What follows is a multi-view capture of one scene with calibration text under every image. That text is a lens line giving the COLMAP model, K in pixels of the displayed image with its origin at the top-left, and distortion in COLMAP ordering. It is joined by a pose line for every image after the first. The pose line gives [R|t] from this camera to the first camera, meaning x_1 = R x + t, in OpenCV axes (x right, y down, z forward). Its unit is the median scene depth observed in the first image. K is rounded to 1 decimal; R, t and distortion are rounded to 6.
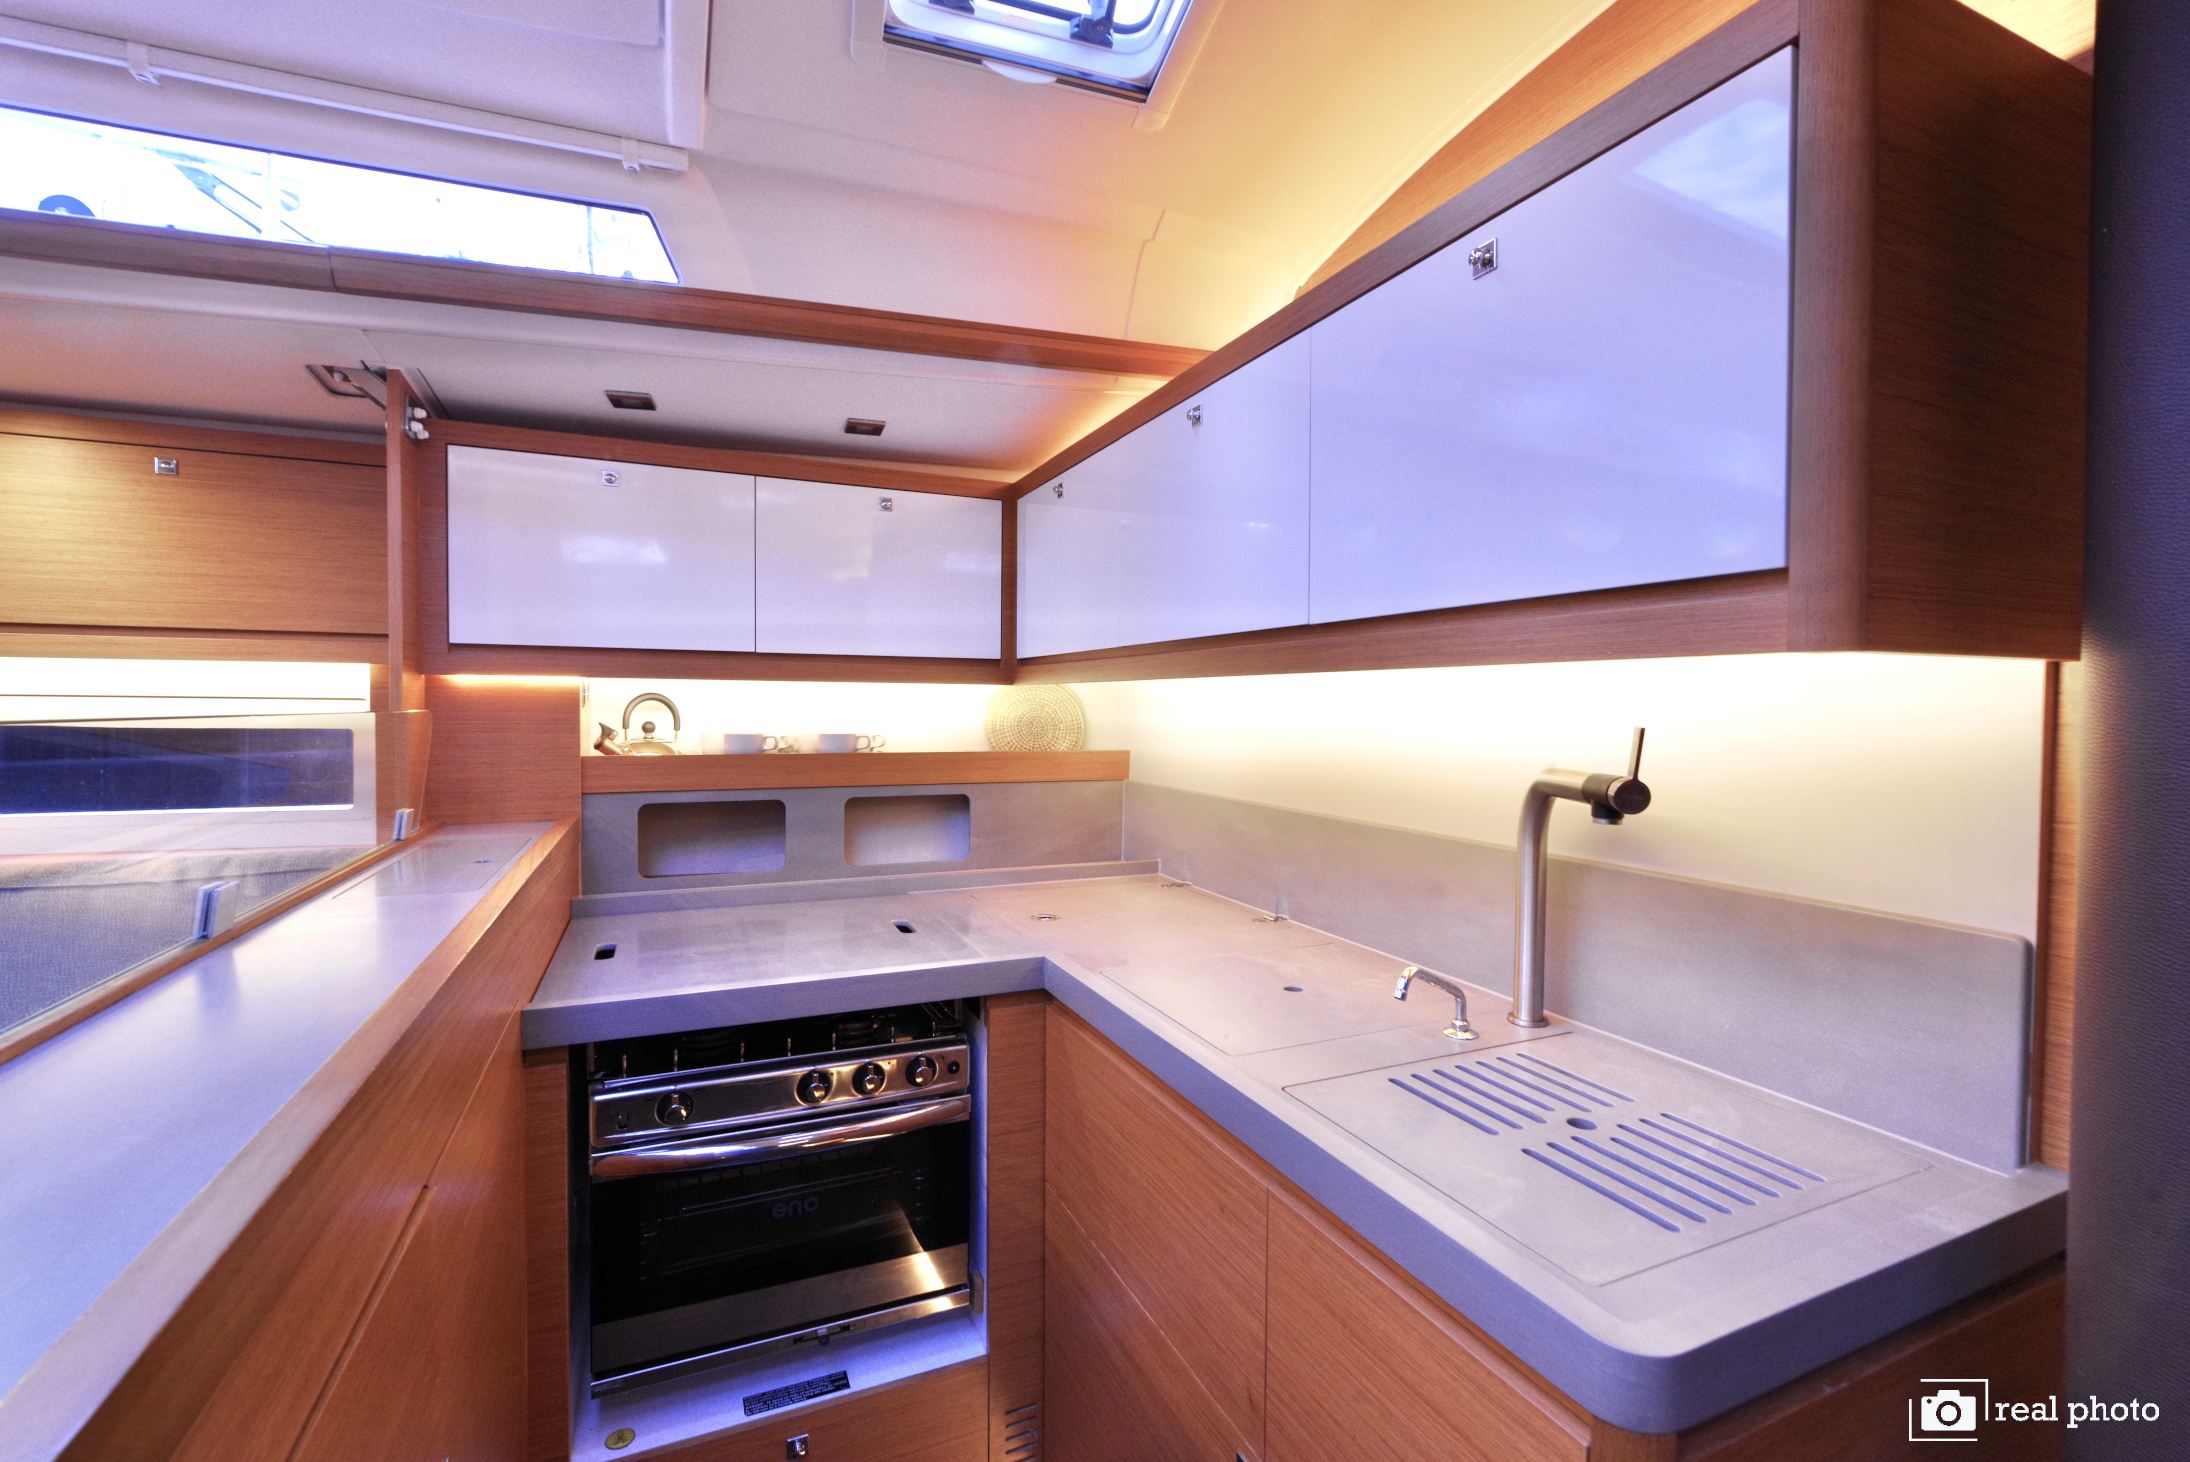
lens RADIAL K [[943.4, 0, 1103.5], [0, 943.4, 727.1], [0, 0, 1]] dist [-0.006099, -0.000698]
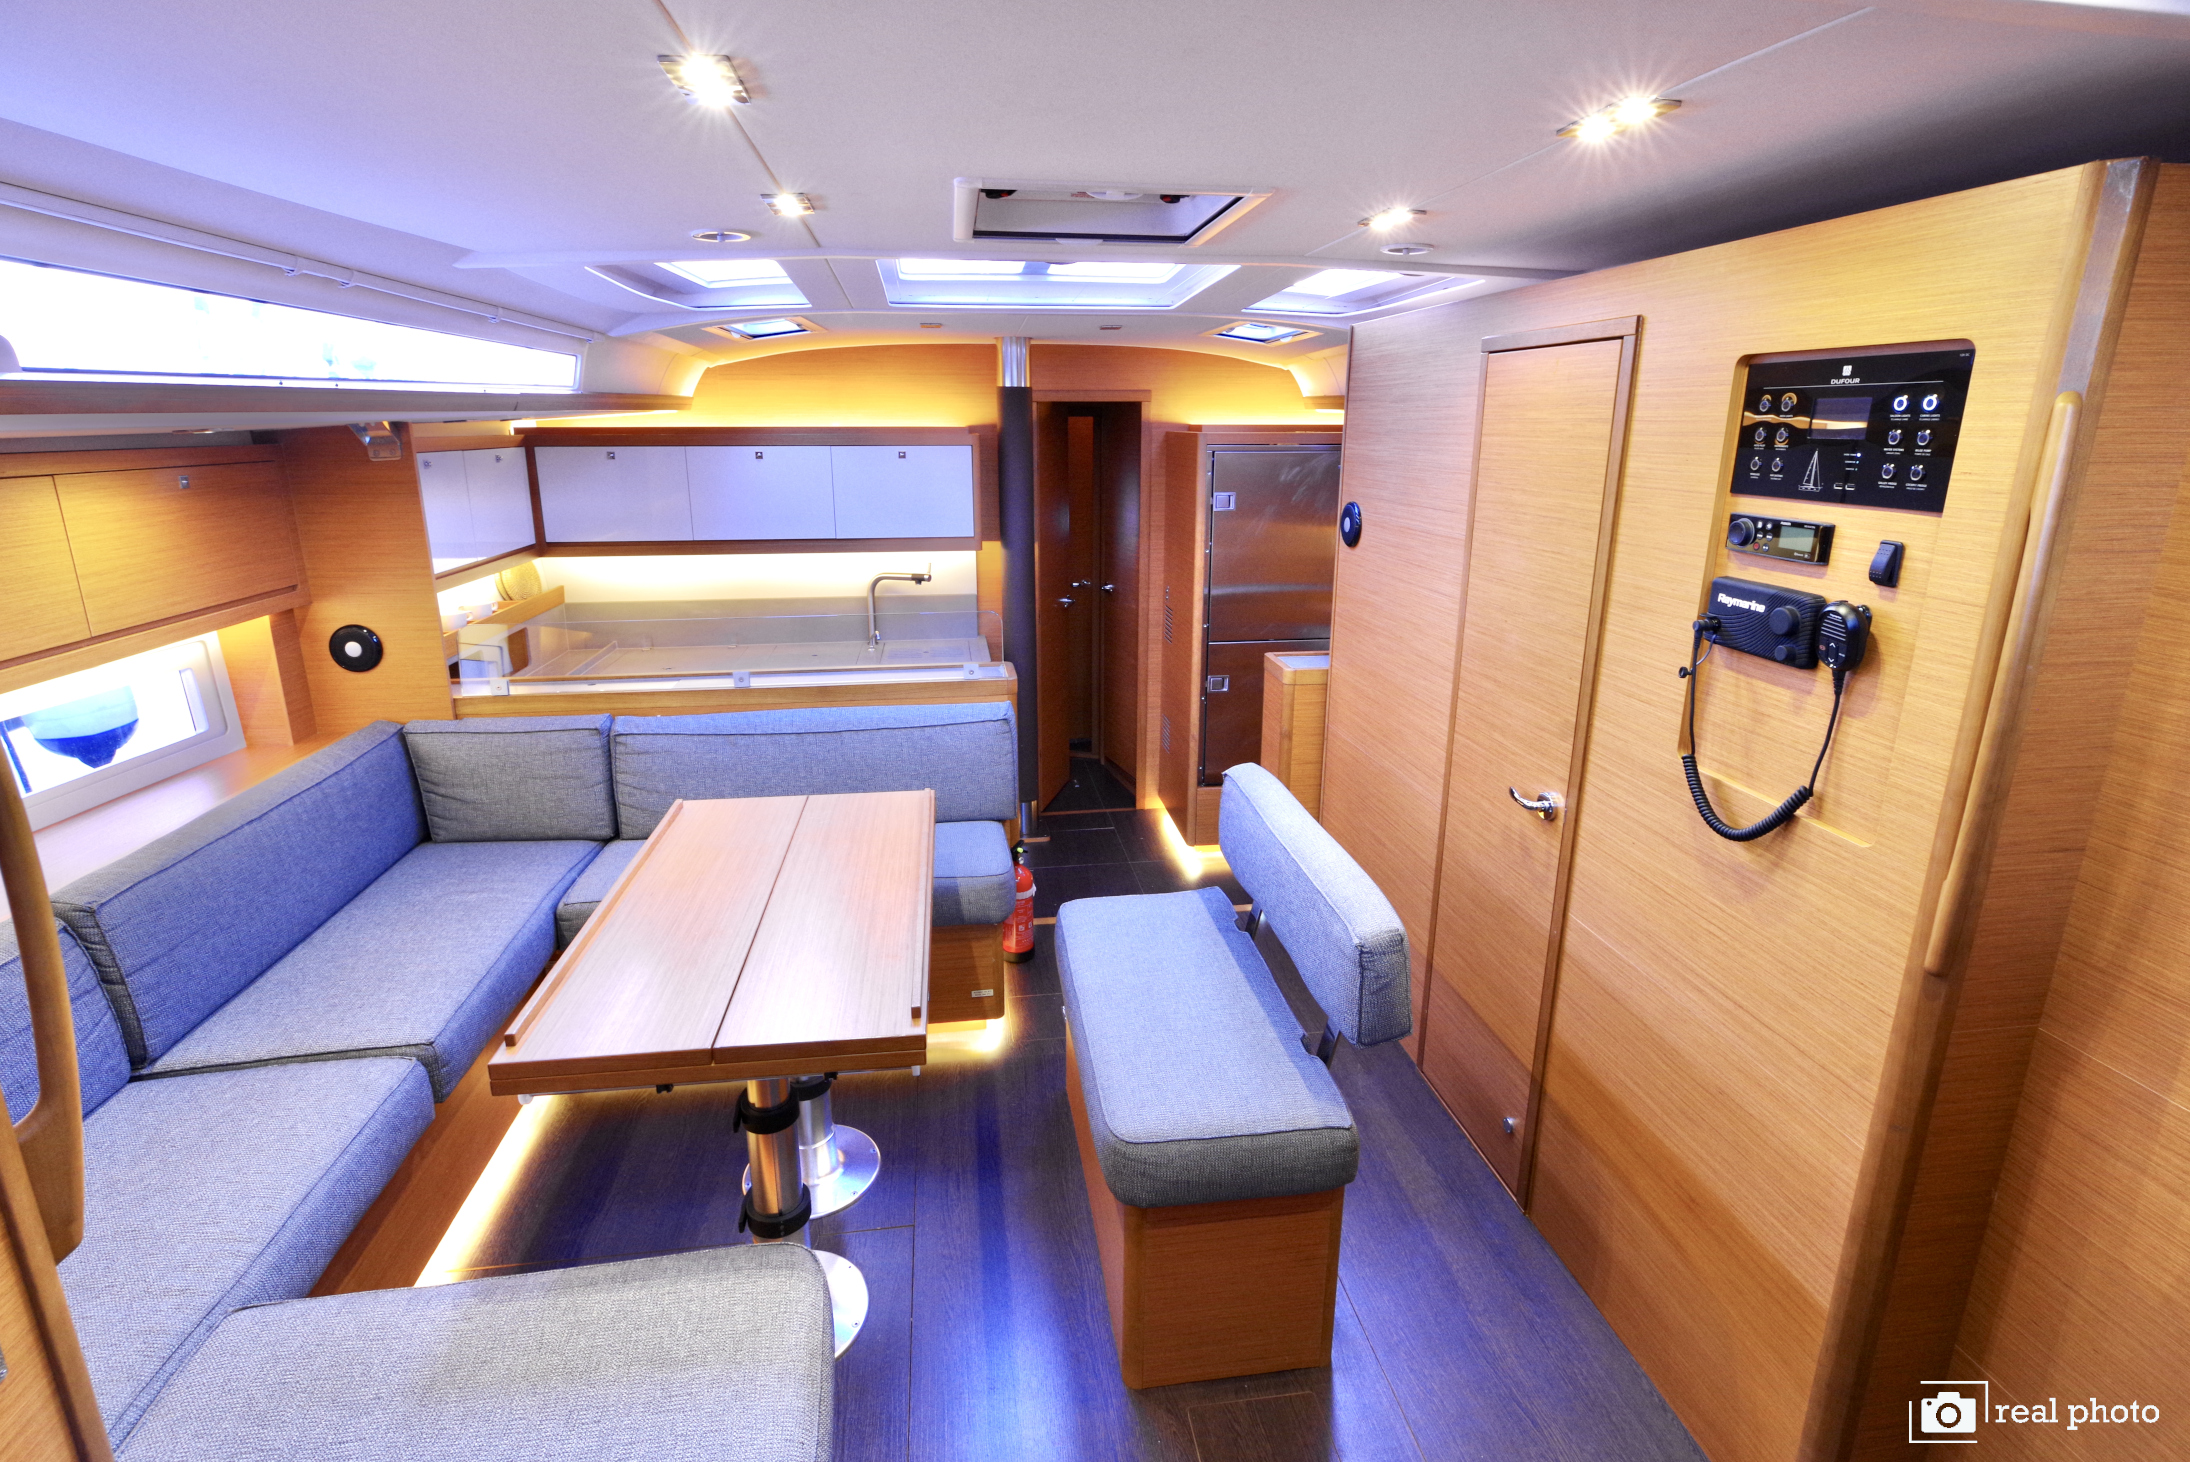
lens RADIAL K [[965.8, 0, 1086.3], [0, 965.8, 639.7], [0, 0, 1]] dist [-0.006623, -0.000329]
pose [[0.280257, -0.222054, 0.933889, -1.823838], [0.022837, 0.974144, 0.224773, -0.334326], [-0.959653, -0.041667, 0.278081, -0.516331]]
